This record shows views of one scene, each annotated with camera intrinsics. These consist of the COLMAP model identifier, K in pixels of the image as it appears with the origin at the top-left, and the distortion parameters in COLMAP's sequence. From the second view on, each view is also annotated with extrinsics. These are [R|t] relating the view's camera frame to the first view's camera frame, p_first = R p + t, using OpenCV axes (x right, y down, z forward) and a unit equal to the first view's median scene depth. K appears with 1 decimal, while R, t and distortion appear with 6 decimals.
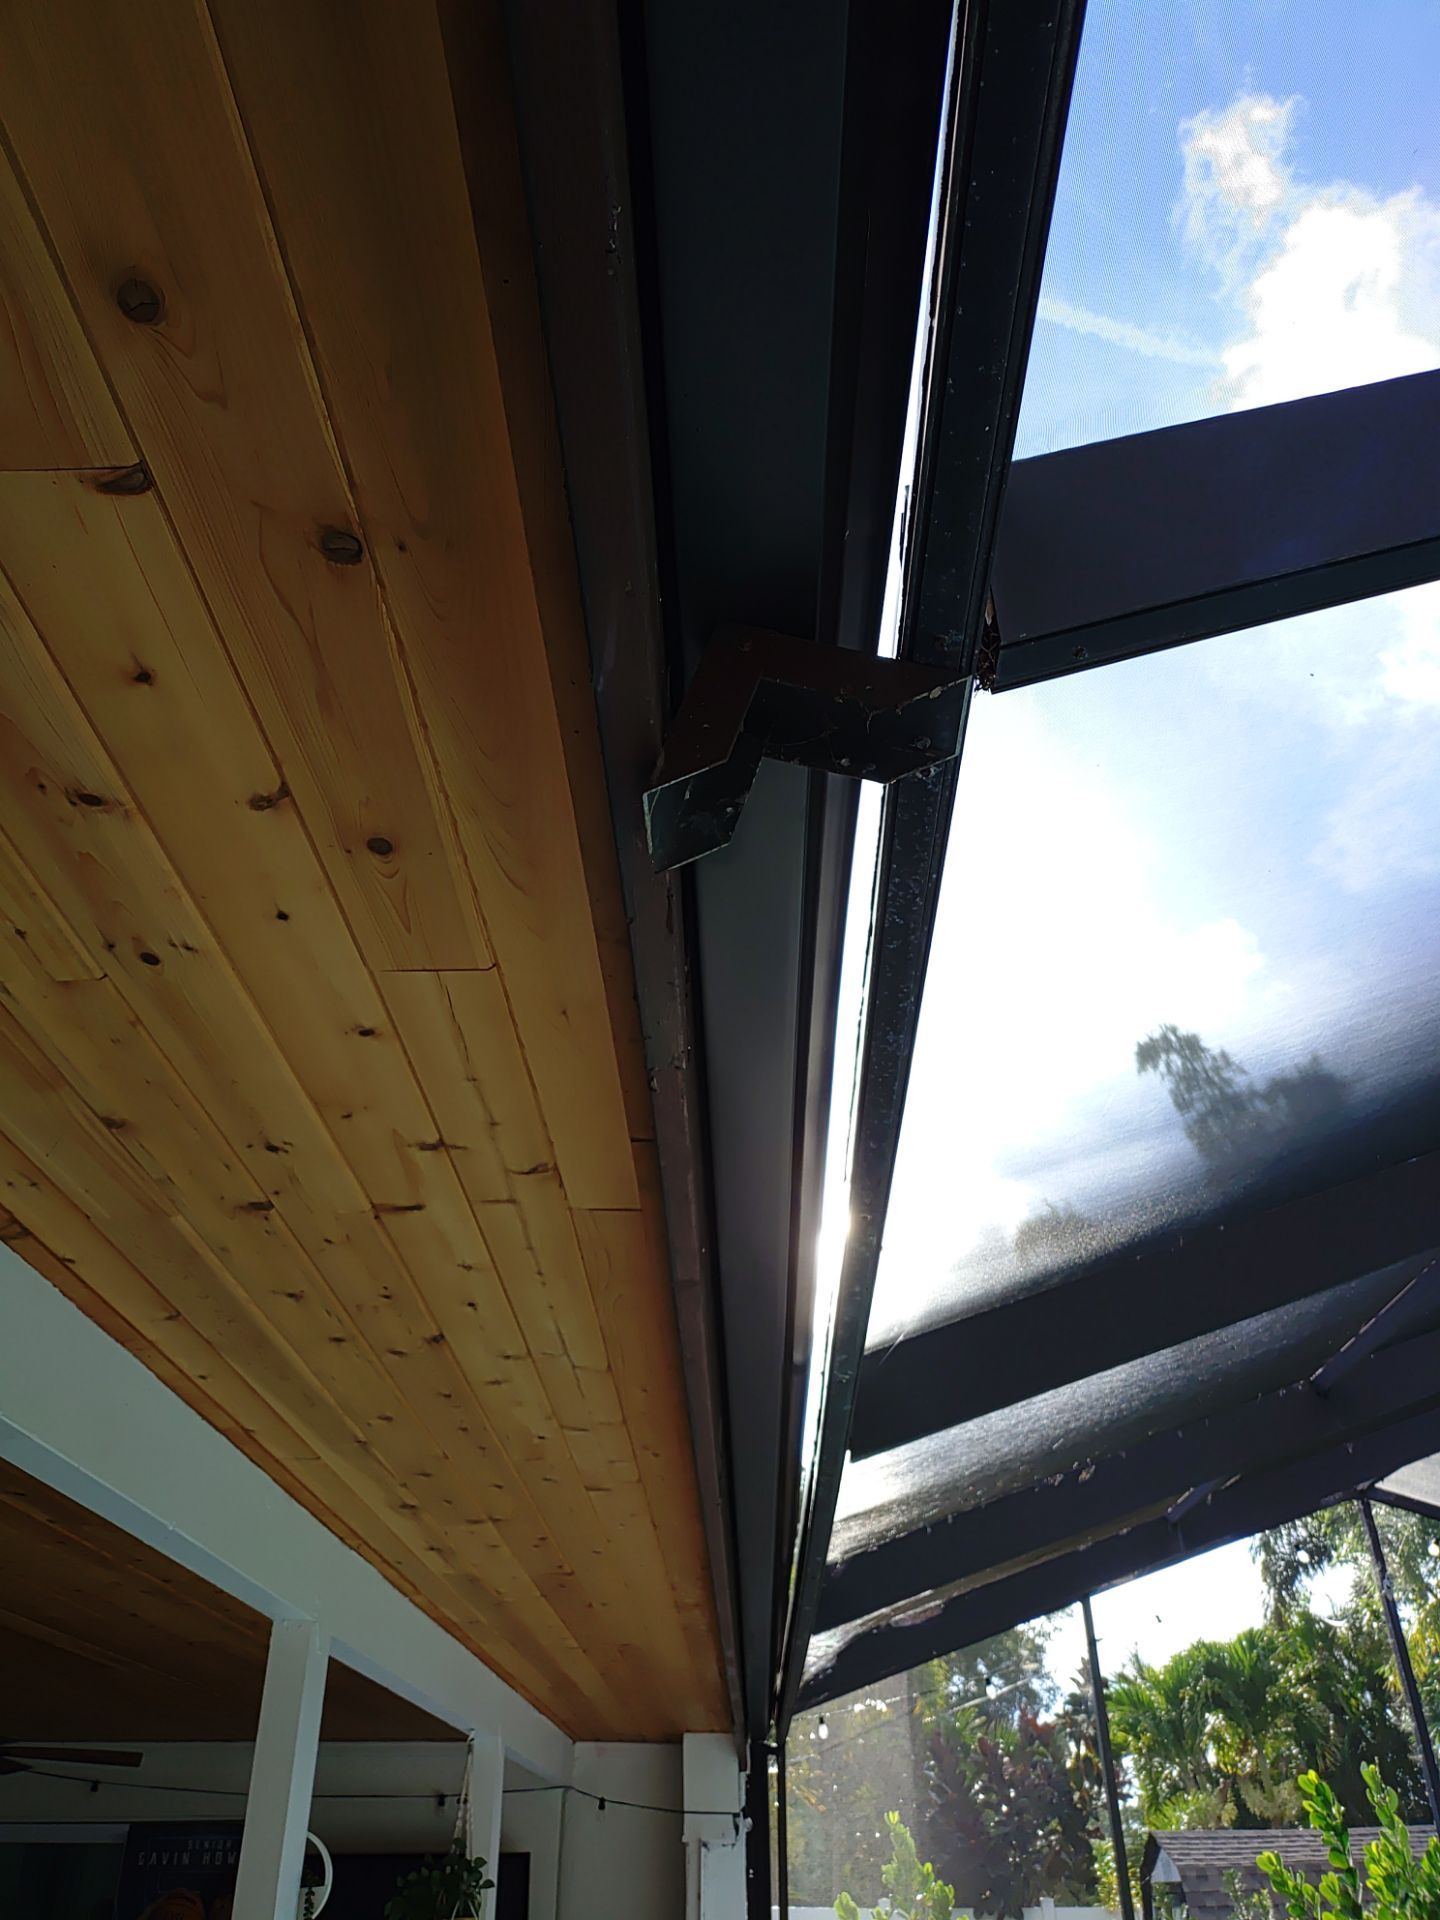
lens RADIAL K [[1445.9, 0, 720.0], [0, 1445.9, 960.0], [0, 0, 1]] dist [0.043300, -0.052849]
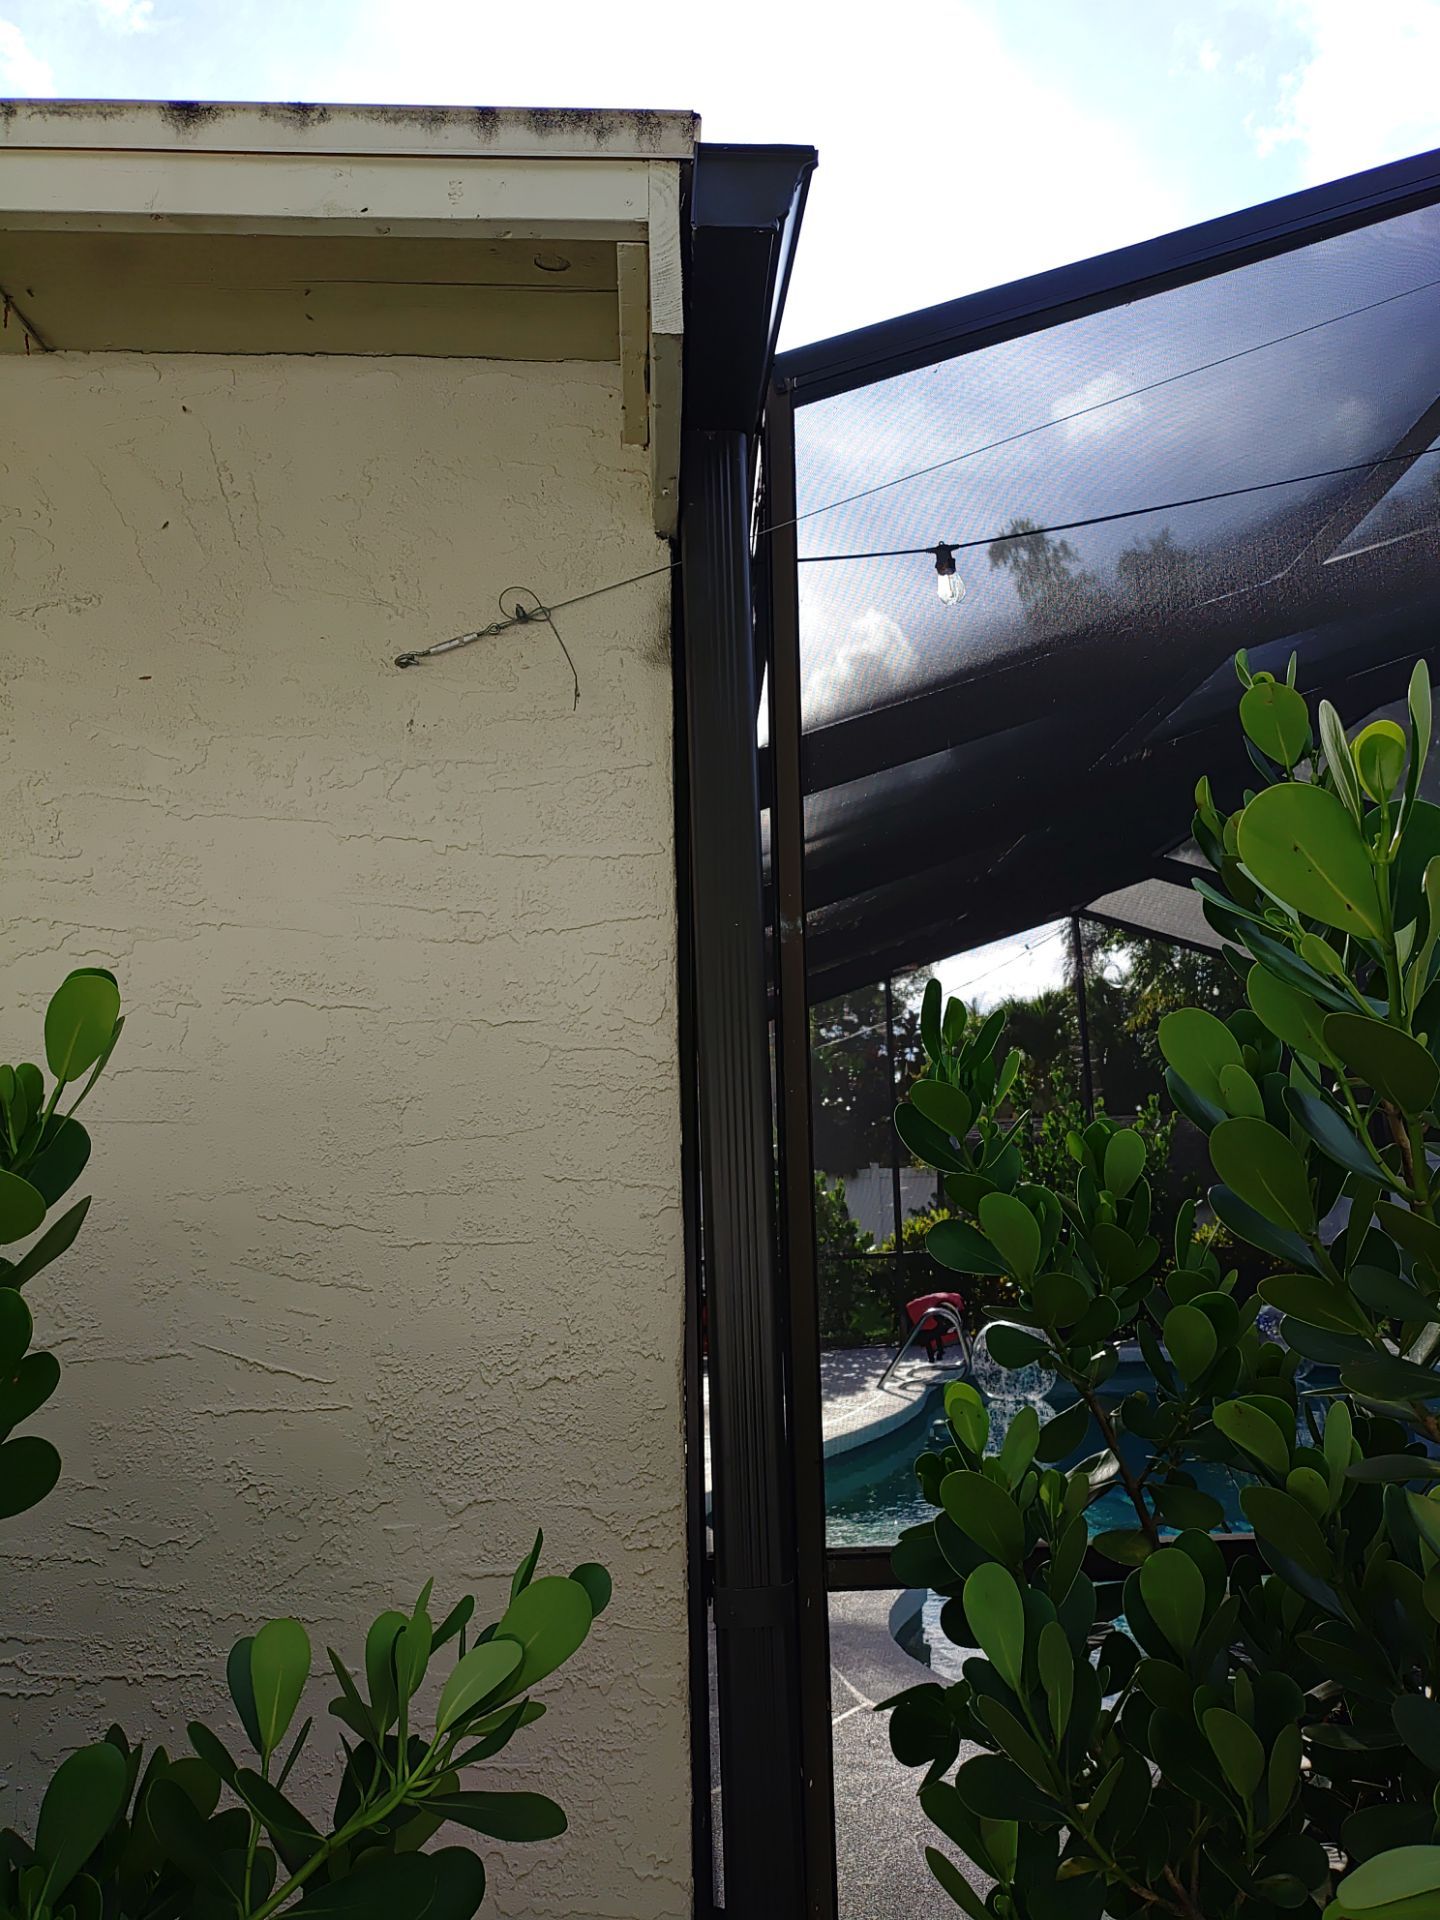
lens RADIAL K [[1578.4, 0, 713.3], [0, 1578.4, 962.7], [0, 0, 1]] dist [0.130311, -0.210155]
pose [[0.998426, -0.015011, 0.054037, -0.034844], [-0.008053, 0.915152, 0.403029, -0.395380], [-0.055502, -0.402830, 0.913591, -0.806257]]
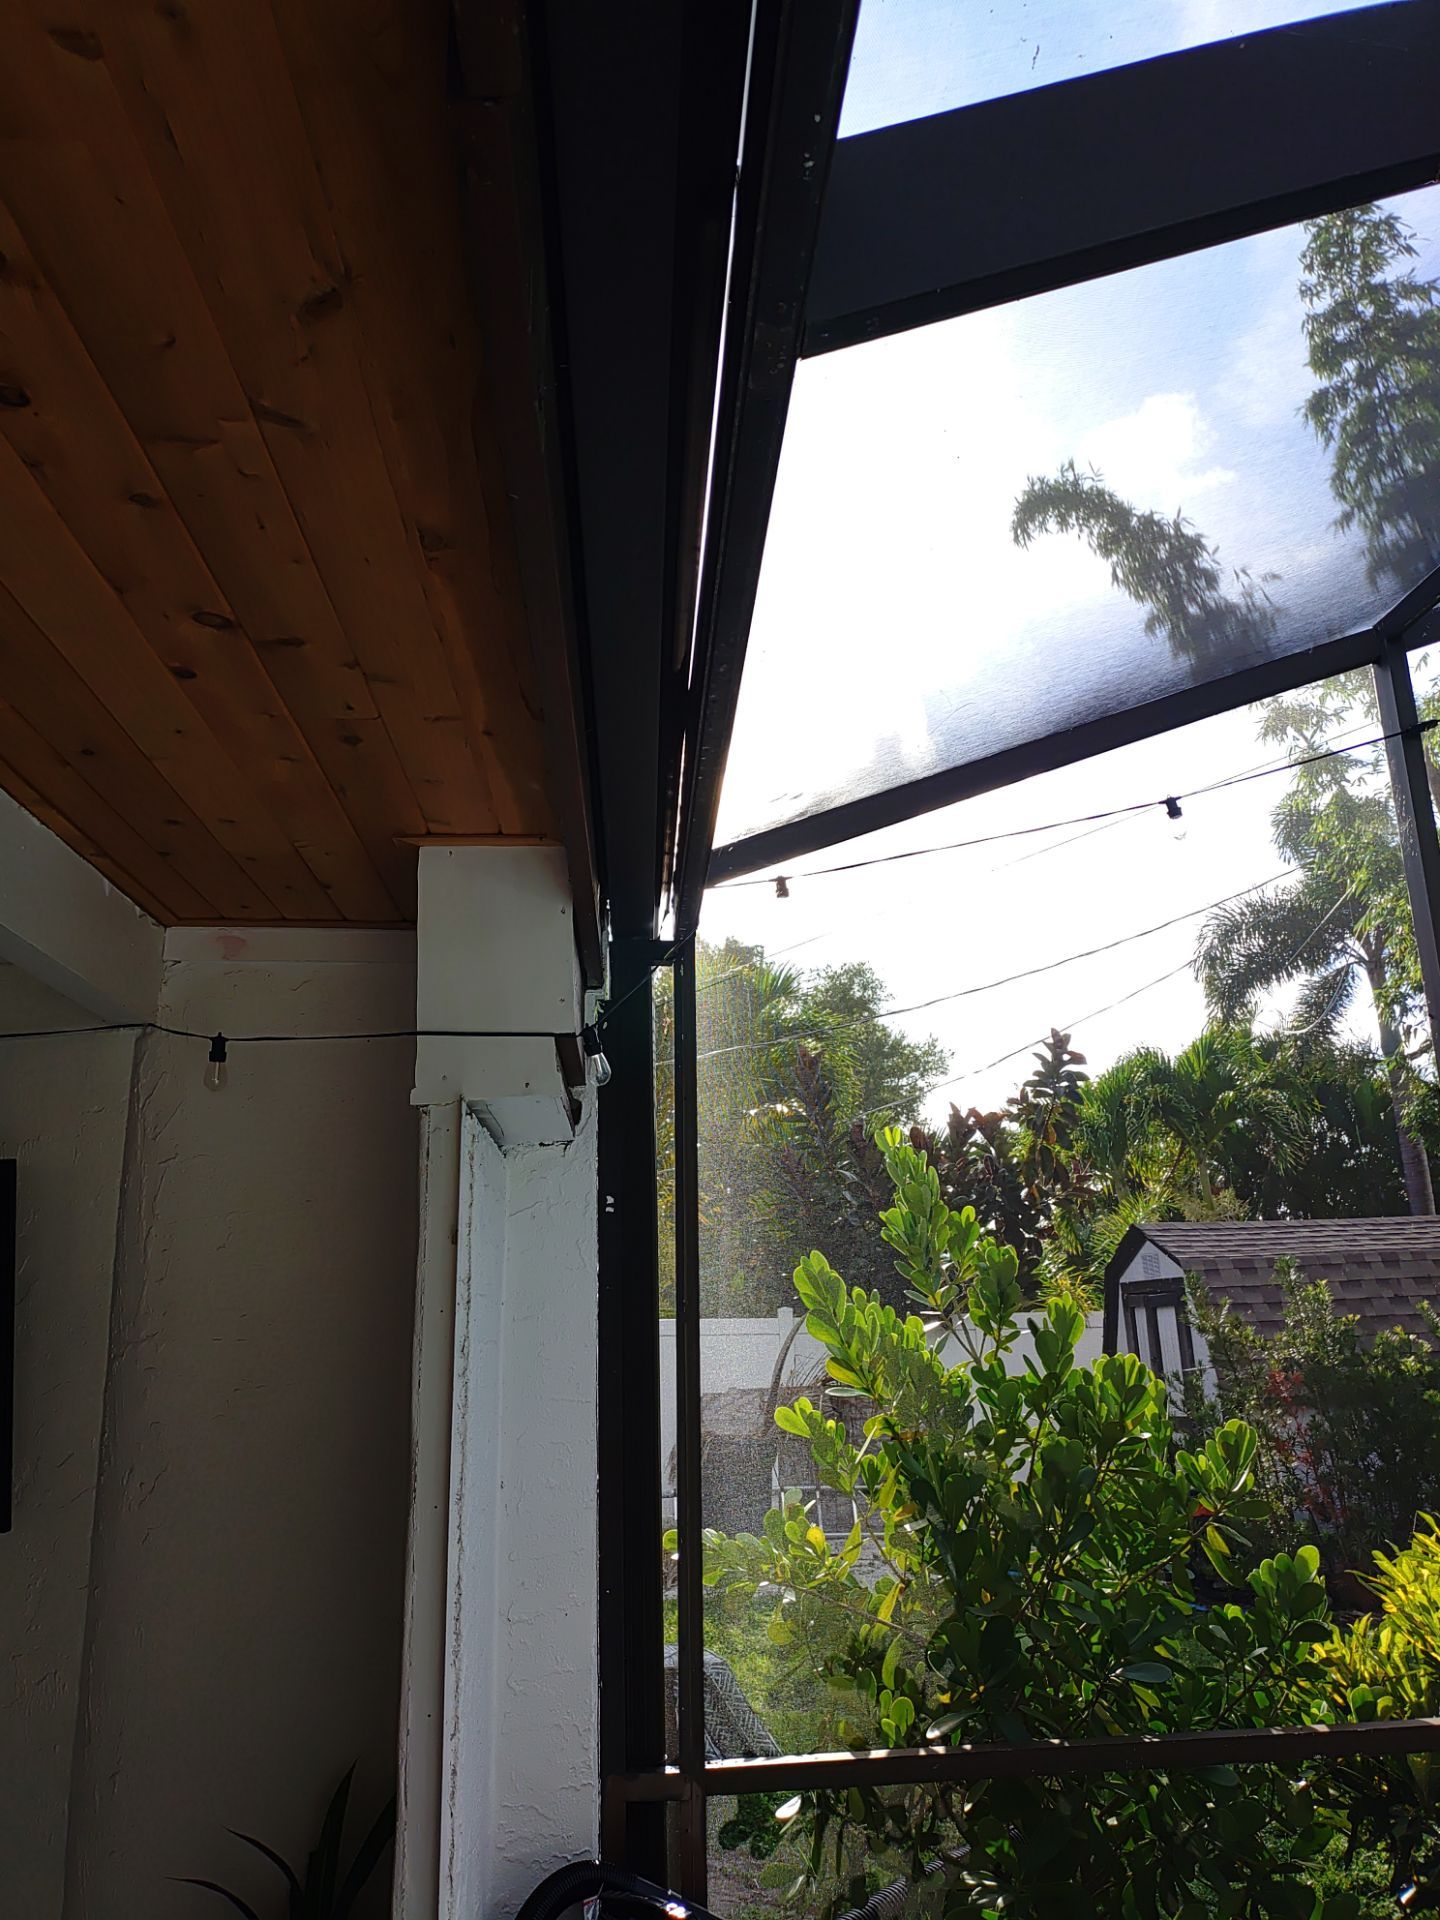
lens RADIAL K [[1222.8, 0, 719.8], [0, 1222.8, 1034.7], [0, 0, 1]] dist [0.081716, 0.000058]
pose [[0.995464, 0.003220, 0.095089, 0.031486], [-0.034256, 0.944532, 0.326628, 0.761976], [-0.088763, -0.328403, 0.940358, 1.121524]]
